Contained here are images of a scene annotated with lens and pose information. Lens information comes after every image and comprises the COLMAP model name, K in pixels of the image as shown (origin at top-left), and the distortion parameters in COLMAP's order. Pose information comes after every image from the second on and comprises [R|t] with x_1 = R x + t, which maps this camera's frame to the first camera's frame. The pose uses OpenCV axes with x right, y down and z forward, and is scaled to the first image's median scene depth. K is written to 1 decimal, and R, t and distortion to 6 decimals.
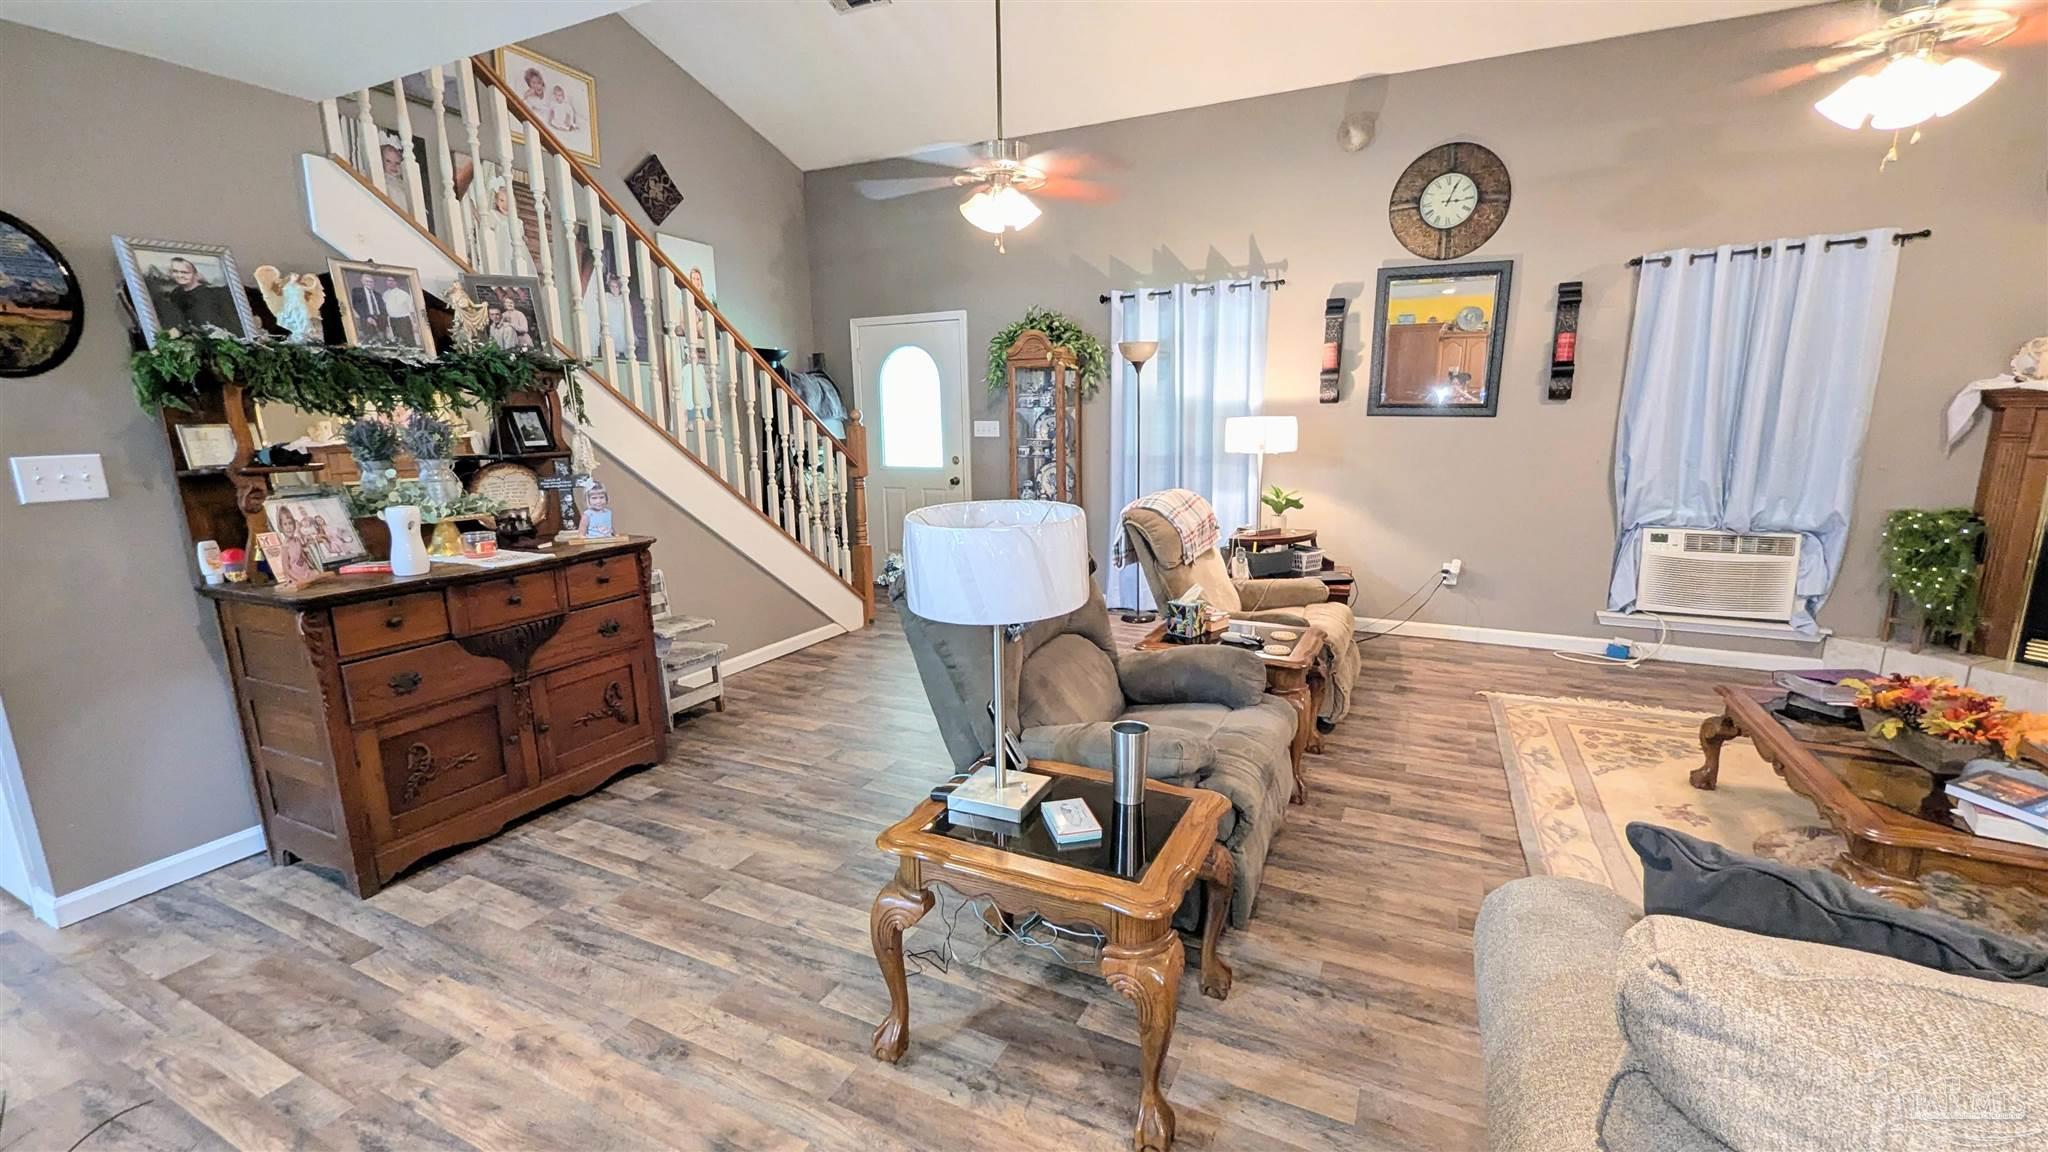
lens RADIAL K [[852.7, 0, 1025.7], [0, 852.7, 580.6], [0, 0, 1]] dist [-0.000630, -0.000496]
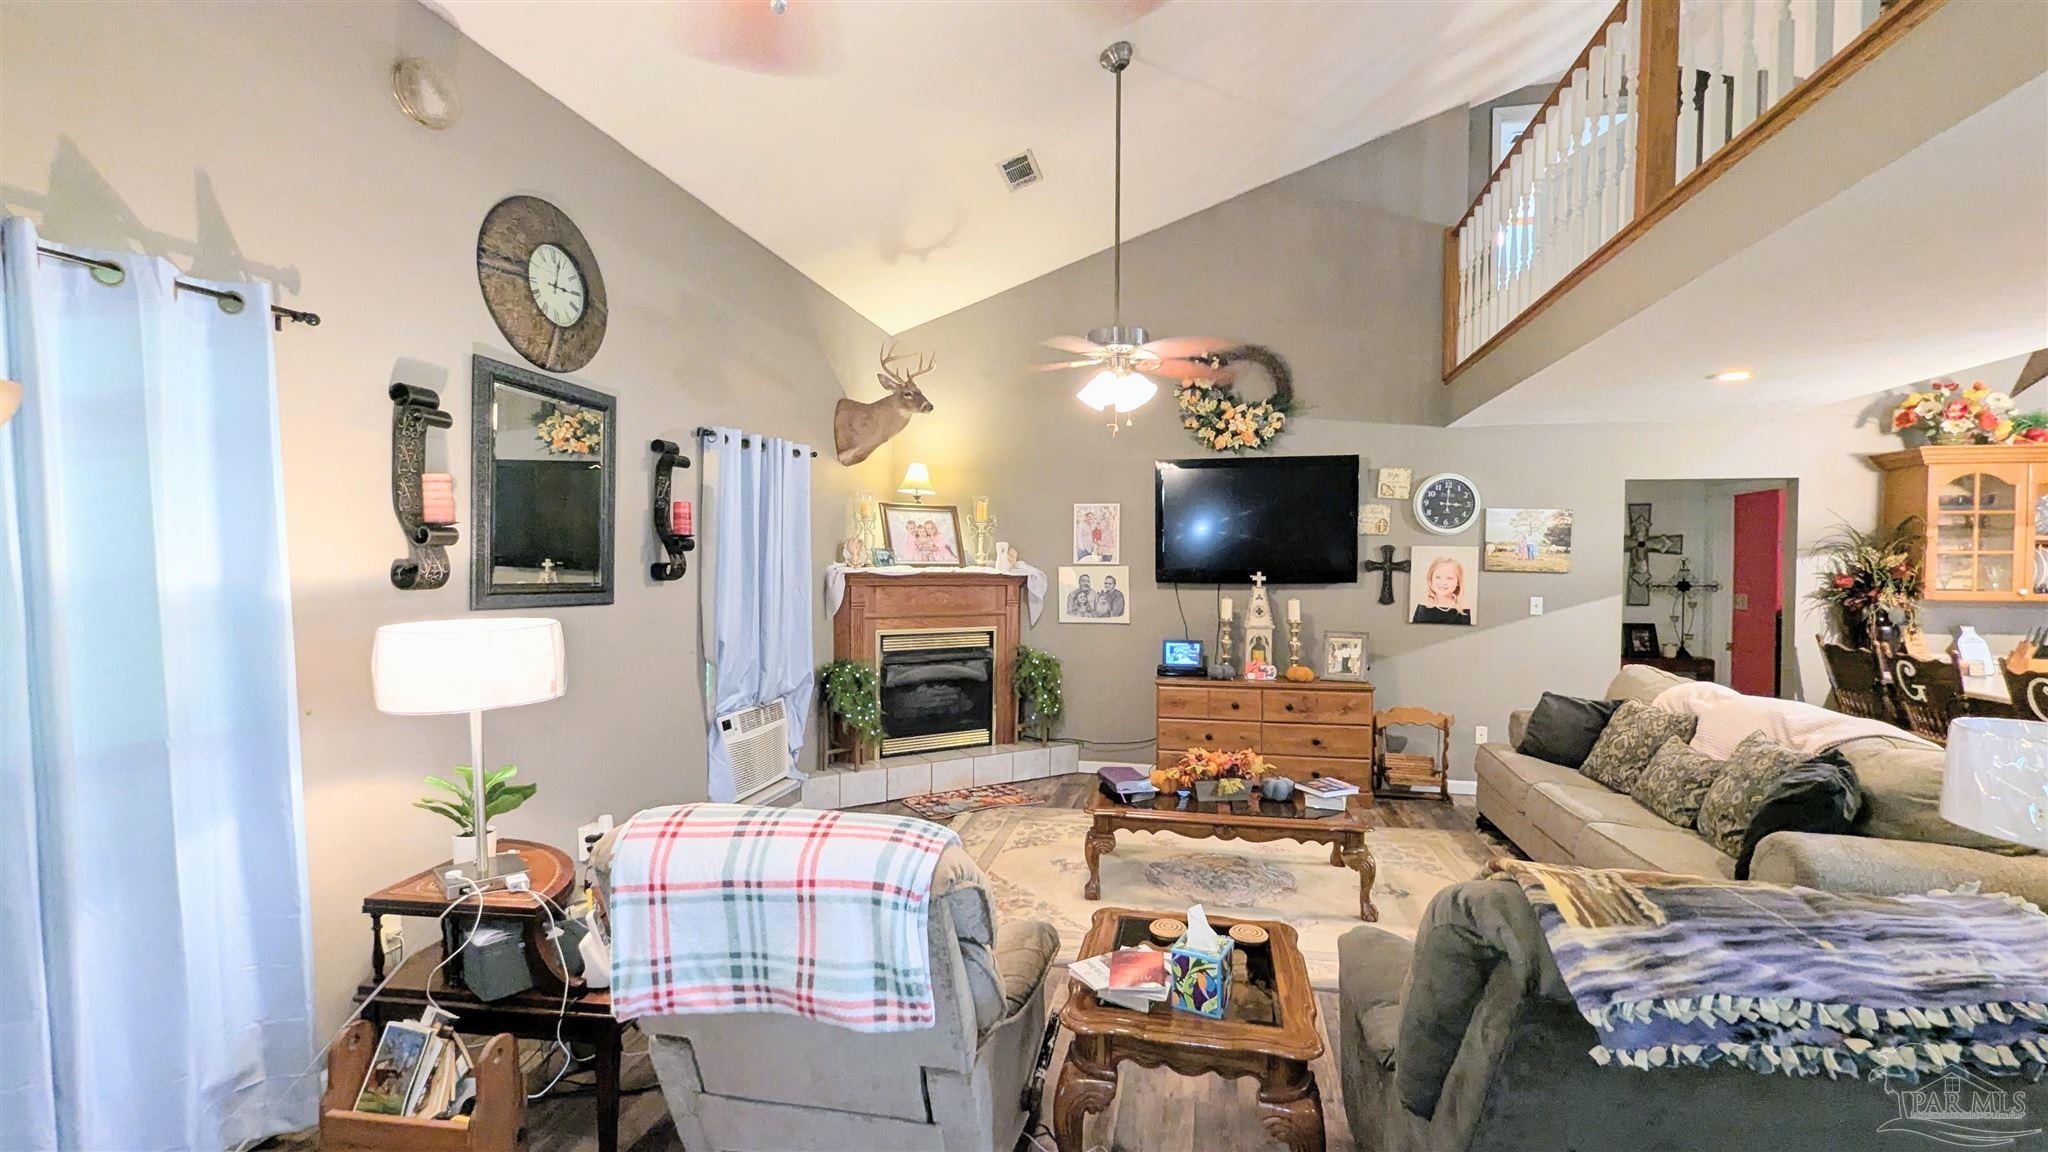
lens RADIAL K [[852.7, 0, 1020.8], [0, 852.7, 588.9], [0, 0, 1]] dist [-0.000630, -0.000496]
pose [[-0.235087, -0.011178, 0.971910, -0.247415], [0.201567, 0.977635, 0.059999, -0.196284], [-0.950844, 0.210010, -0.227576, 0.916878]]
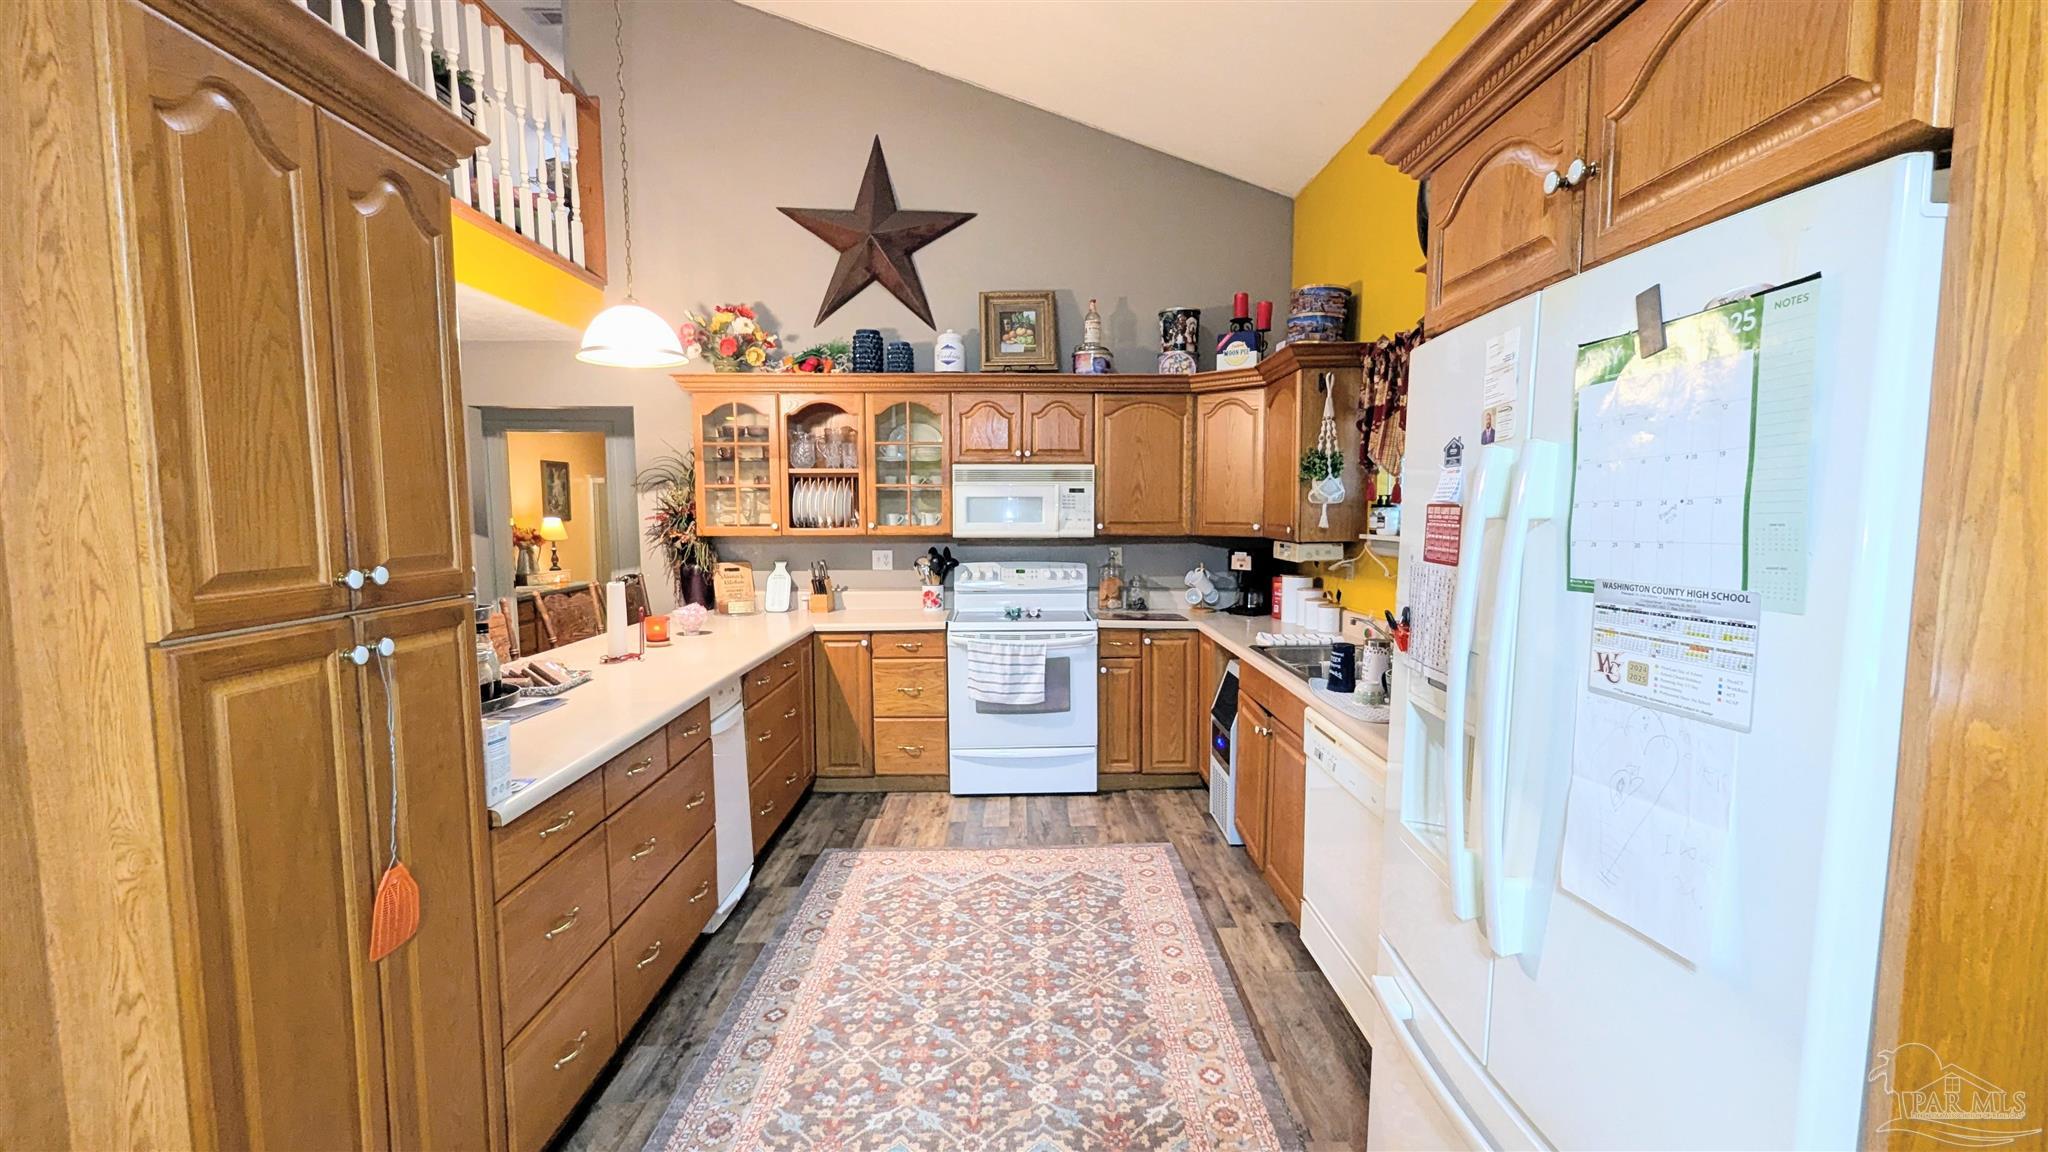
lens RADIAL K [[852.7, 0, 1028.3], [0, 852.7, 580.5], [0, 0, 1]] dist [-0.000630, -0.000496]
pose [[-0.443397, -0.058563, 0.894410, -1.698054], [0.197258, 0.967023, 0.161107, 1.020139], [-0.874350, 0.247864, -0.417223, -4.573361]]
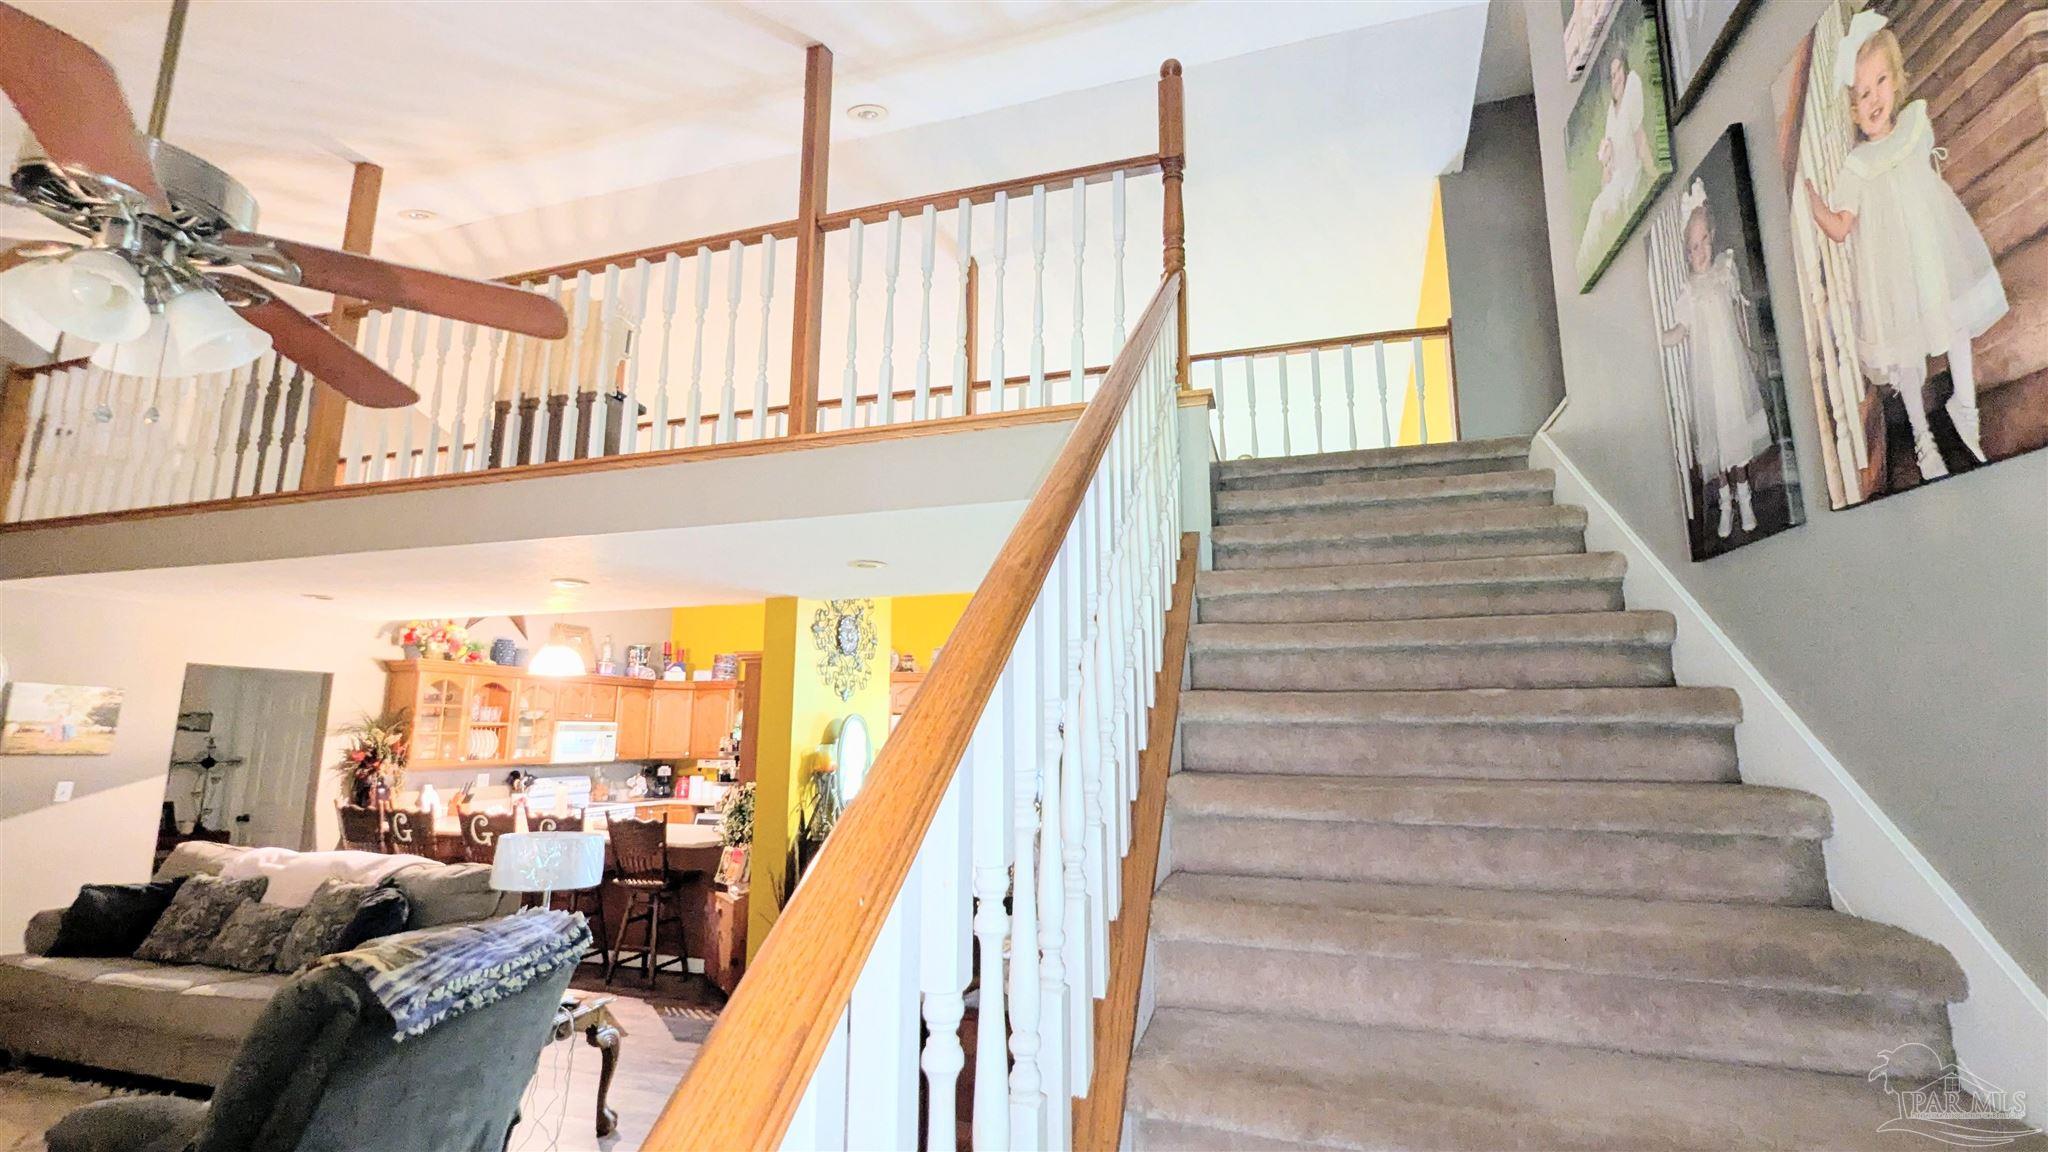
lens RADIAL K [[852.7, 0, 1015.6], [0, 852.7, 579.3], [0, 0, 1]] dist [-0.000630, -0.000496]
pose [[-0.989016, -0.008779, -0.147549, -0.524707], [-0.013593, 0.999407, 0.031646, -0.586980], [0.147183, 0.033304, -0.988548, 2.314241]]
